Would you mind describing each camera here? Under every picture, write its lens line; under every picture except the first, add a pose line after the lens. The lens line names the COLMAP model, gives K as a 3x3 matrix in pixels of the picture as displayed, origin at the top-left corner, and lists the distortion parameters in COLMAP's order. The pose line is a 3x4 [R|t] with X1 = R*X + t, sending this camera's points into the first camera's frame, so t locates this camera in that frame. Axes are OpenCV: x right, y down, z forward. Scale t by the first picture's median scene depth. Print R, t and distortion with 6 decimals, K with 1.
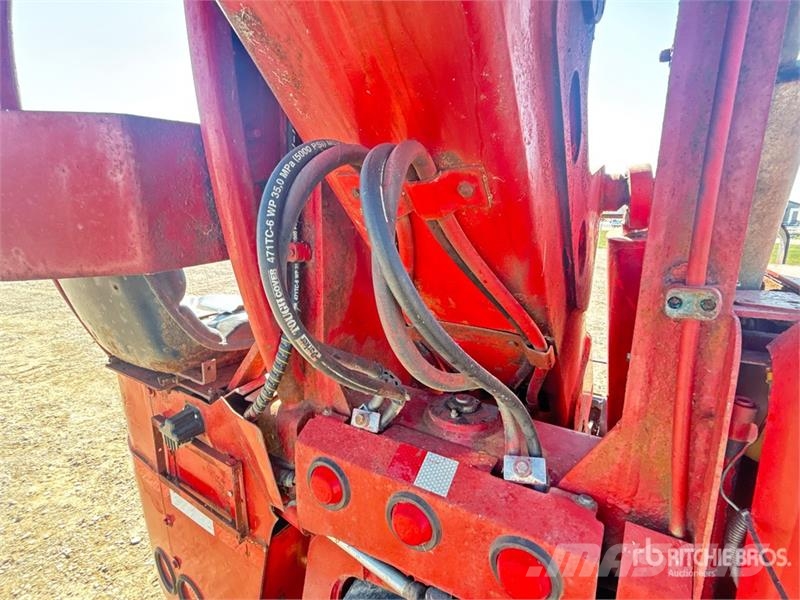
lens RADIAL K [[399.2, 0, 400.0], [0, 399.2, 300.0], [0, 0, 1]] dist [0.000248, 0.001953]
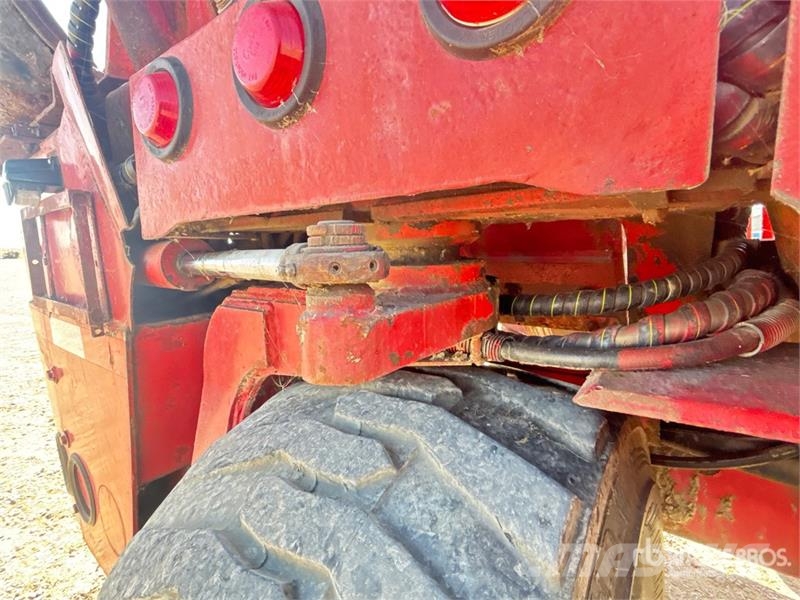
lens RADIAL K [[387.3, 0, 407.6], [0, 387.3, 300.2], [0, 0, 1]] dist [0.002381, 0.000897]
pose [[0.998239, -0.024910, -0.053842, 0.109198], [0.020921, 0.997082, -0.073415, 0.468890], [0.055513, 0.072159, 0.995847, 0.305926]]
